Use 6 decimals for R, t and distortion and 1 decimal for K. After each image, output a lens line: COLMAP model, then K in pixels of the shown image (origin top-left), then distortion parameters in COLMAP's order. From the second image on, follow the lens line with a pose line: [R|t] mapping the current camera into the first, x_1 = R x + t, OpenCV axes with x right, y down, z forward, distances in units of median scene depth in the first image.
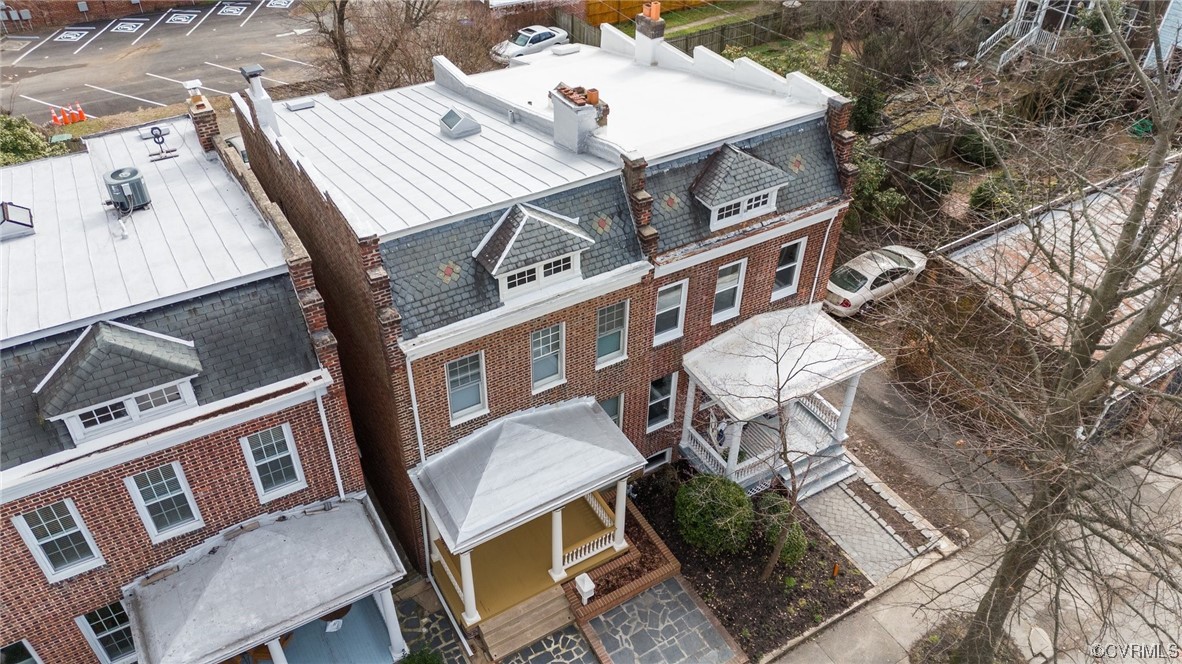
lens RADIAL K [[863.6, 0, 590.3], [0, 863.6, 327.5], [0, 0, 1]] dist [0.067645, -0.079293]
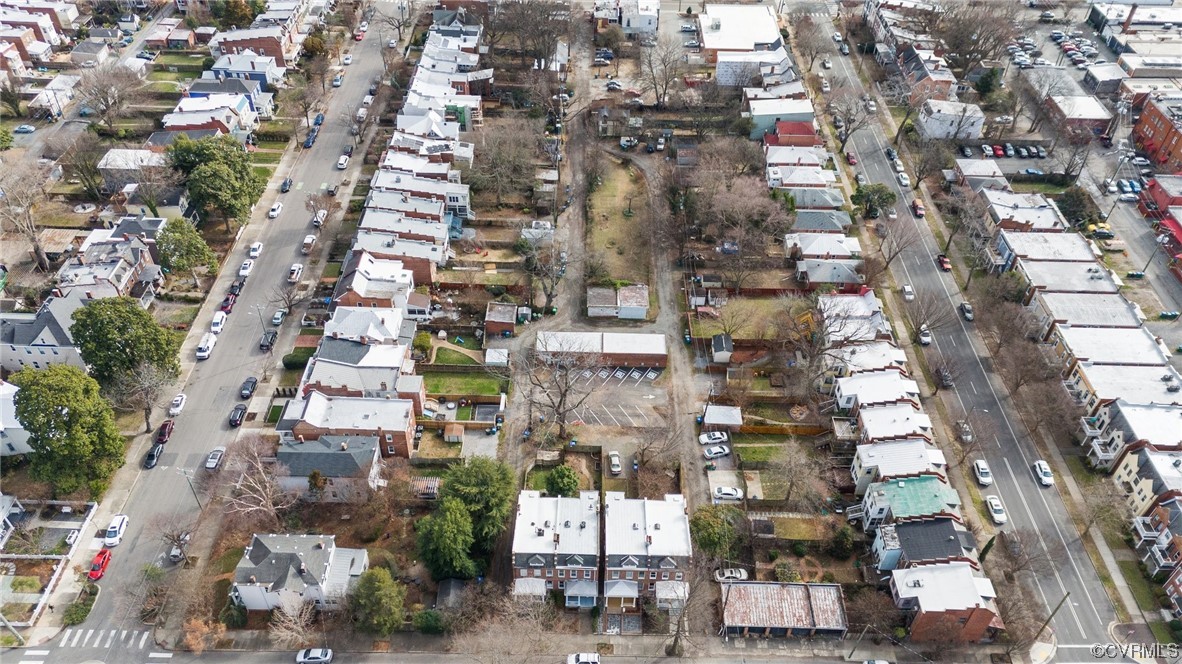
lens RADIAL K [[863.6, 0, 590.3], [0, 863.6, 327.5], [0, 0, 1]] dist [0.067645, -0.079293]
pose [[0.856945, 0.355215, -0.373454, 1.532565], [-0.333879, 0.934582, 0.122804, -2.504241], [0.392645, 0.019452, 0.919484, -5.343889]]
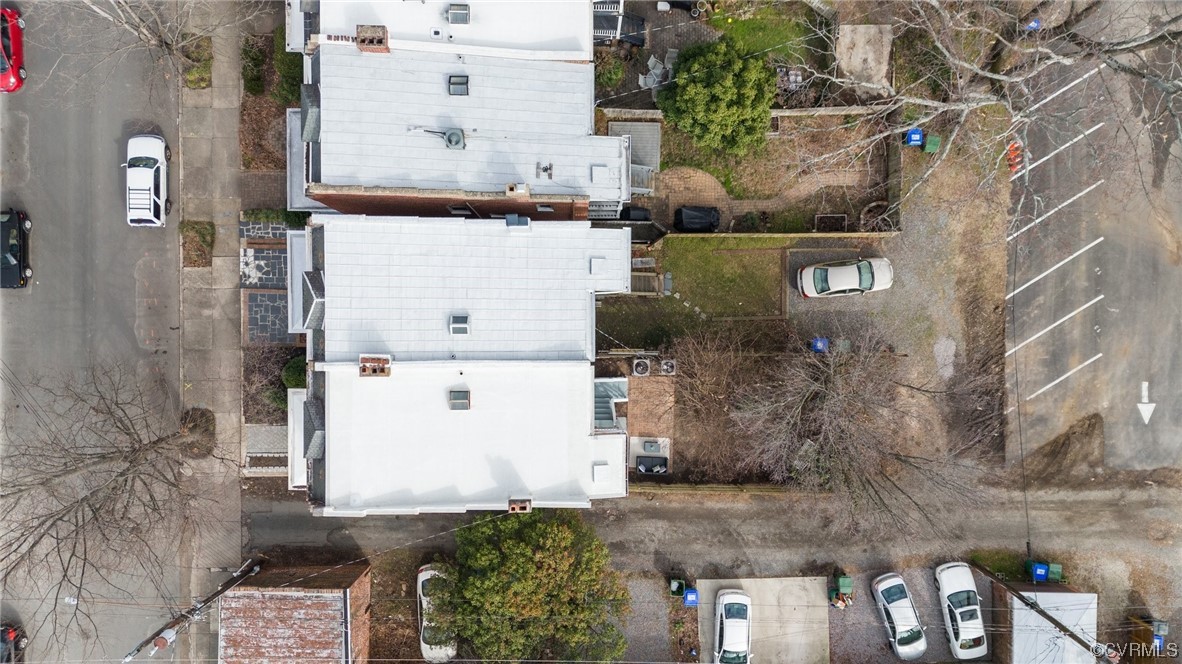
lens RADIAL K [[863.6, 0, 590.3], [0, 863.6, 327.5], [0, 0, 1]] dist [0.067645, -0.079293]
pose [[-0.506155, 0.862250, -0.018240, -0.290583], [-0.551357, -0.307248, 0.775631, -1.990744], [0.663184, 0.402646, 0.630923, 0.162597]]
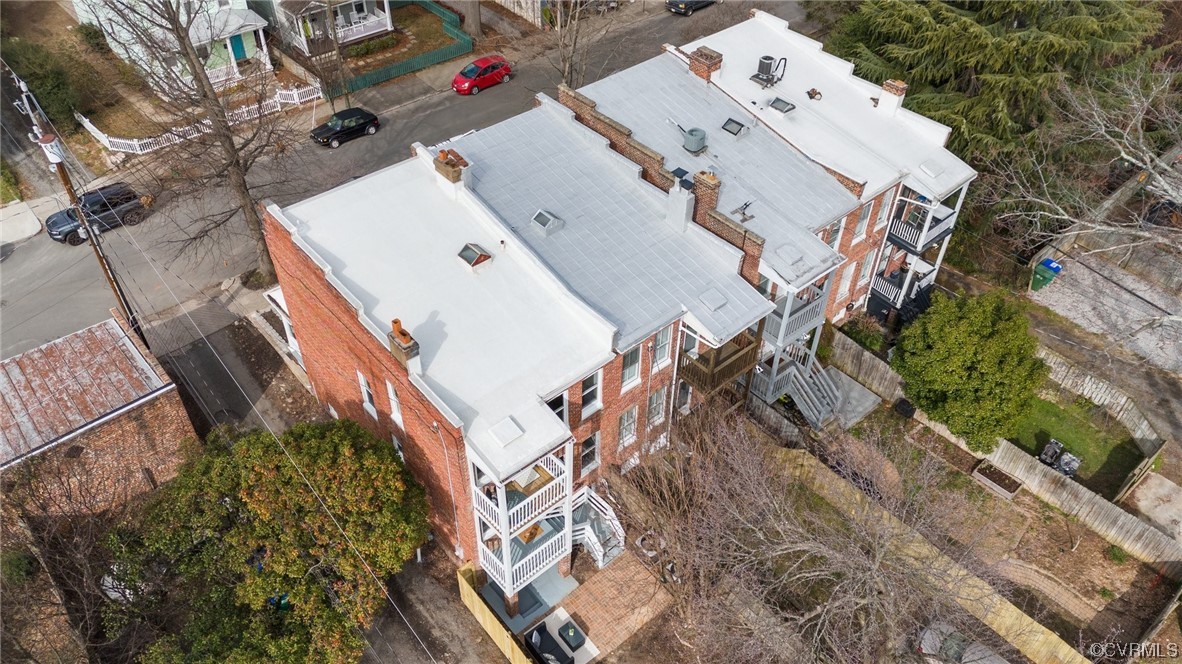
lens RADIAL K [[863.6, 0, 590.3], [0, 863.6, 327.5], [0, 0, 1]] dist [0.067645, -0.079293]
pose [[-0.981369, 0.105730, -0.160423, 0.025586], [-0.142639, 0.158457, 0.977008, -1.901599], [0.128720, 0.981689, -0.140424, 1.662116]]
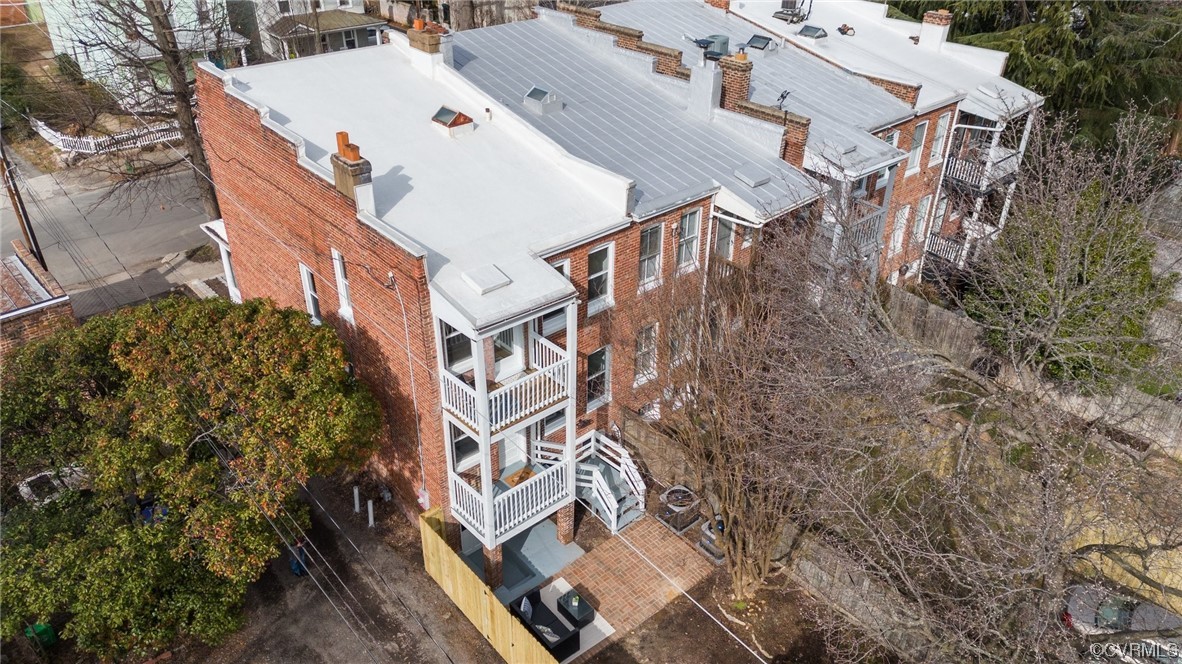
lens RADIAL K [[863.6, 0, 590.3], [0, 863.6, 327.5], [0, 0, 1]] dist [0.067645, -0.079293]
pose [[-0.980588, 0.078766, -0.179563, 0.020764], [-0.141788, 0.347704, 0.926821, -1.447384], [0.135437, 0.934290, -0.329787, 2.018790]]
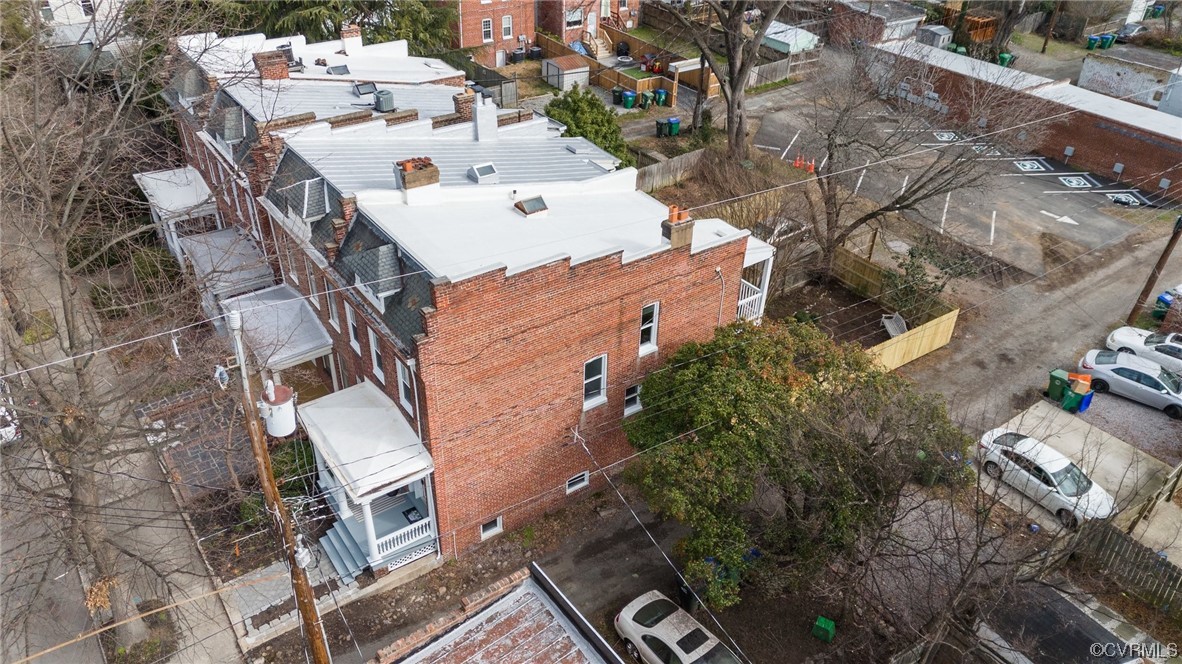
lens RADIAL K [[863.6, 0, 590.3], [0, 863.6, 327.5], [0, 0, 1]] dist [0.067645, -0.079293]
pose [[0.085773, 0.547724, -0.832251, 1.383279], [-0.641016, 0.669817, 0.374758, -0.837797], [0.762720, 0.501342, 0.408552, 0.836138]]
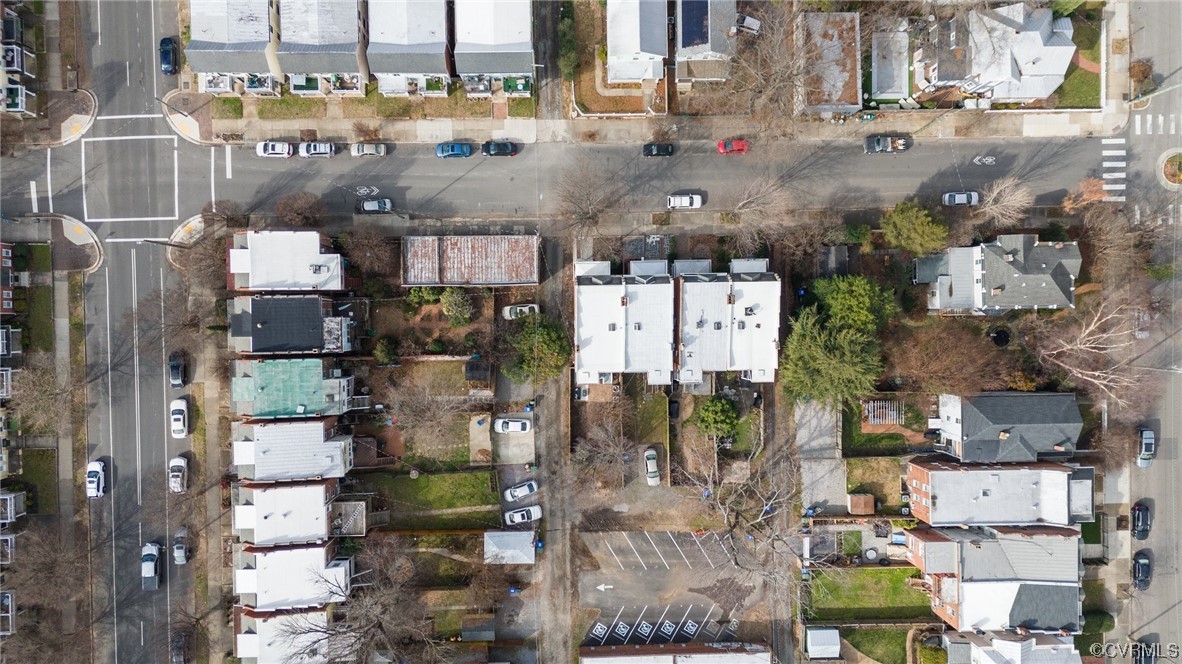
lens RADIAL K [[863.6, 0, 590.3], [0, 863.6, 327.5], [0, 0, 1]] dist [0.067645, -0.079293]
pose [[-0.868678, -0.493349, -0.044789, 0.356435], [0.272397, -0.551227, 0.788637, -4.985224], [-0.413762, 0.672871, 0.613226, -2.240482]]
